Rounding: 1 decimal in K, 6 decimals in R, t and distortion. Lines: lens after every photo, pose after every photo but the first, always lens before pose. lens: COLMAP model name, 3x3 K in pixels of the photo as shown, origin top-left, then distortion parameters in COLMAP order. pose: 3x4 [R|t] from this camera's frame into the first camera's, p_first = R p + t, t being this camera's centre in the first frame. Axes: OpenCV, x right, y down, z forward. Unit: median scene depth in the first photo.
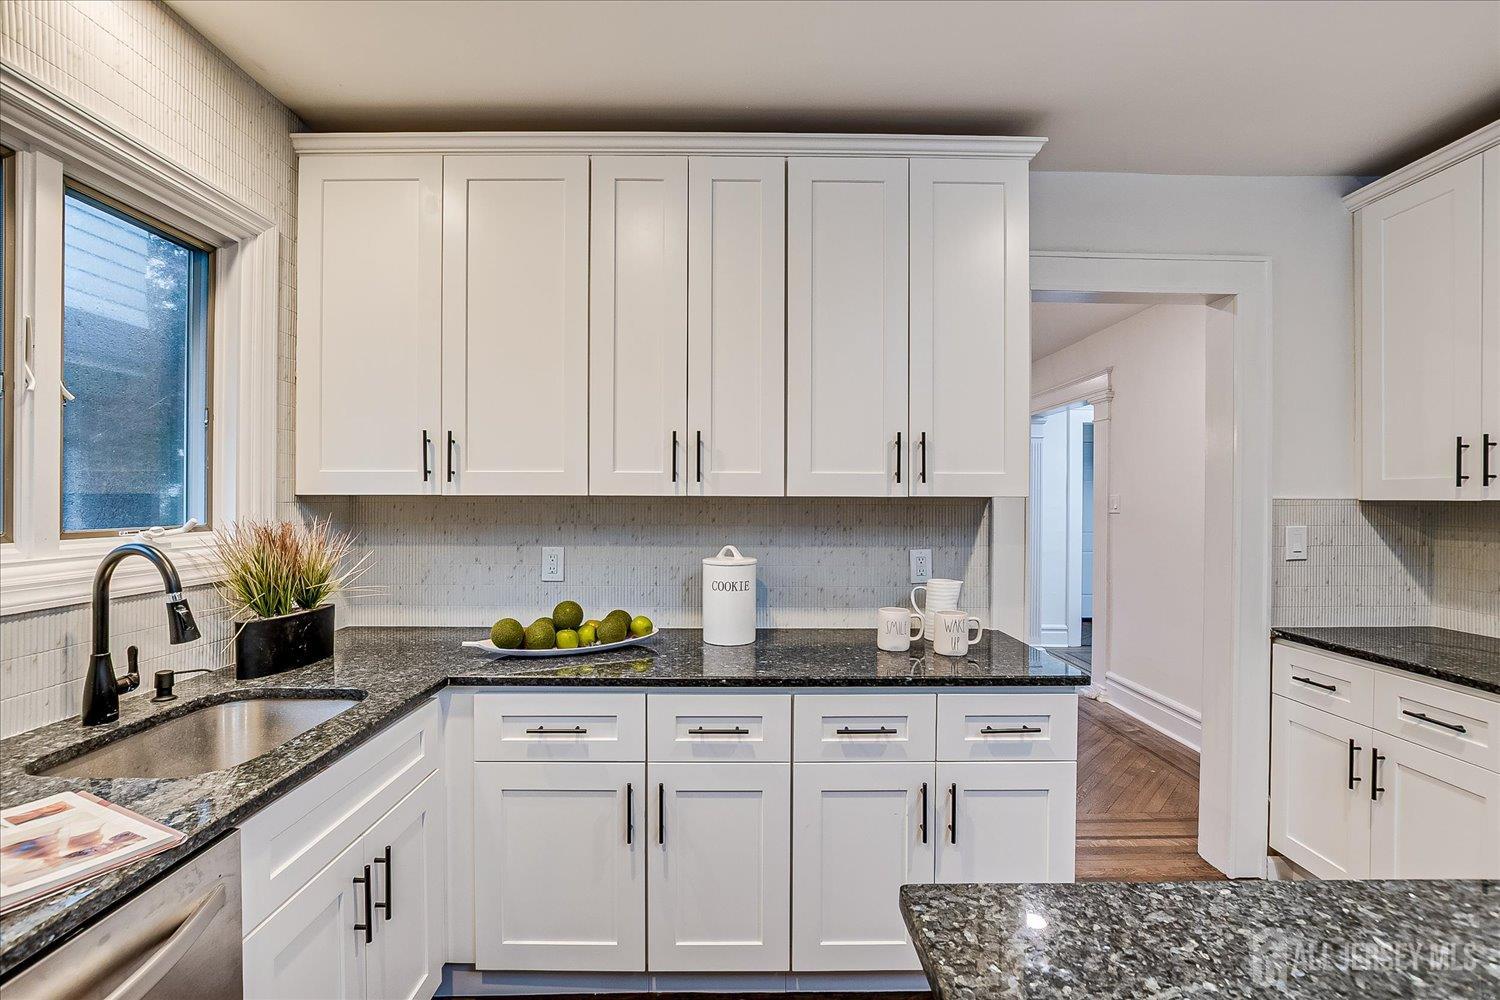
lens RADIAL K [[655.9, 0, 747.1], [0, 655.9, 502.1], [0, 0, 1]] dist [-0.017581, 0.001513]
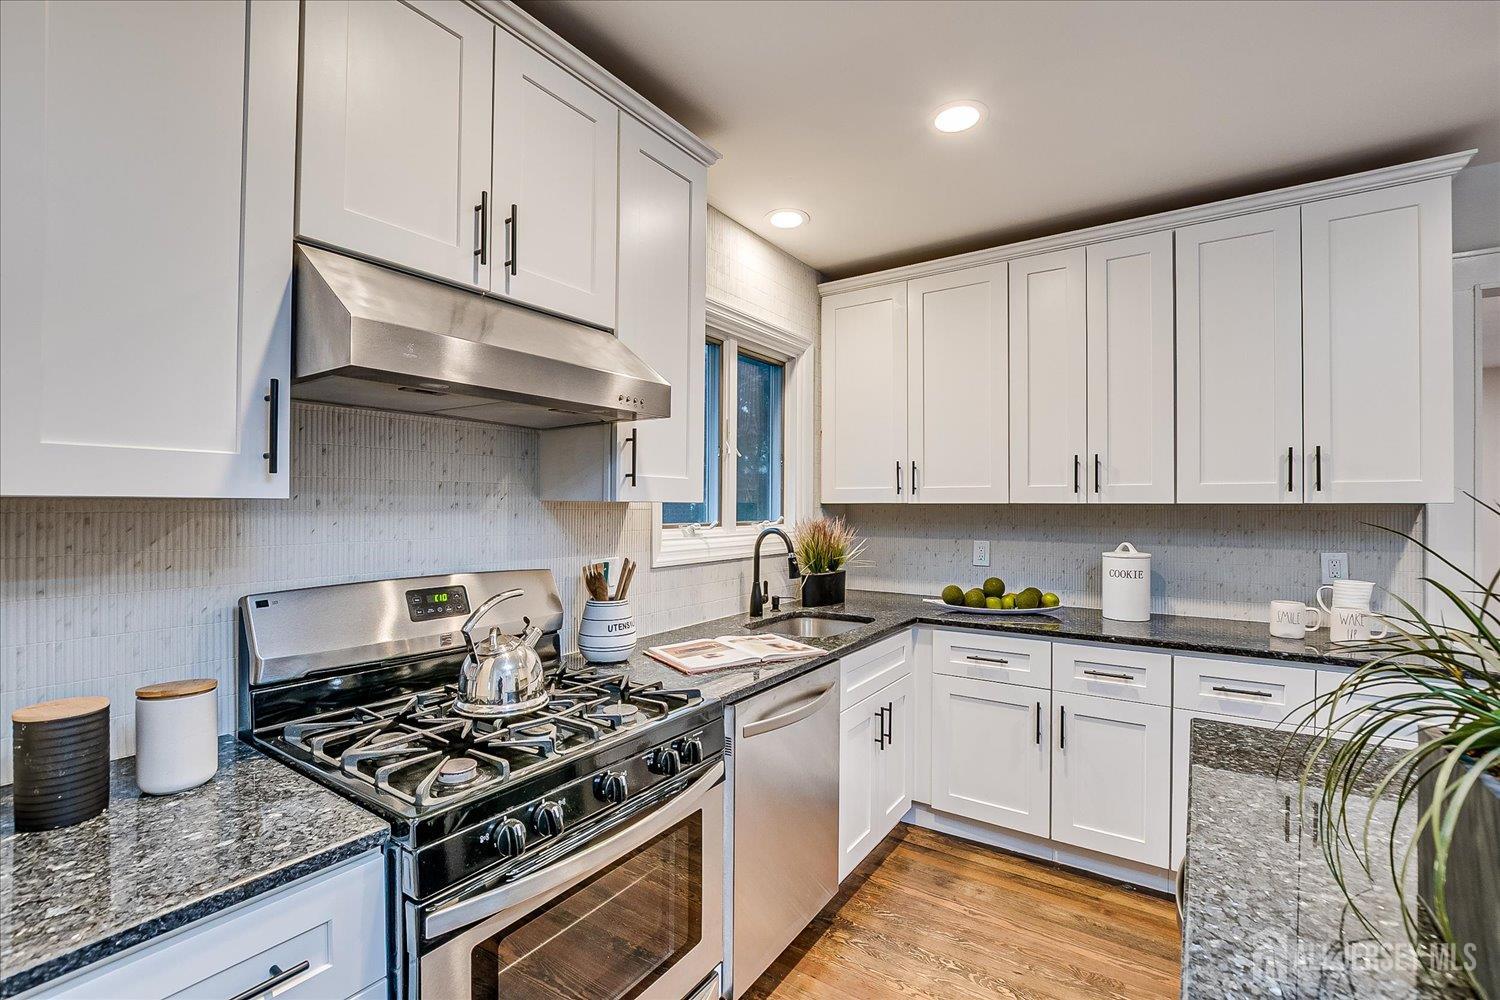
lens RADIAL K [[655.9, 0, 743.1], [0, 655.9, 502.9], [0, 0, 1]] dist [-0.017581, 0.001513]
pose [[0.815073, -0.003241, -0.579350, 0.109415], [-0.001742, 0.999966, -0.008044, 0.001440], [0.579356, 0.007566, 0.815040, -0.489418]]
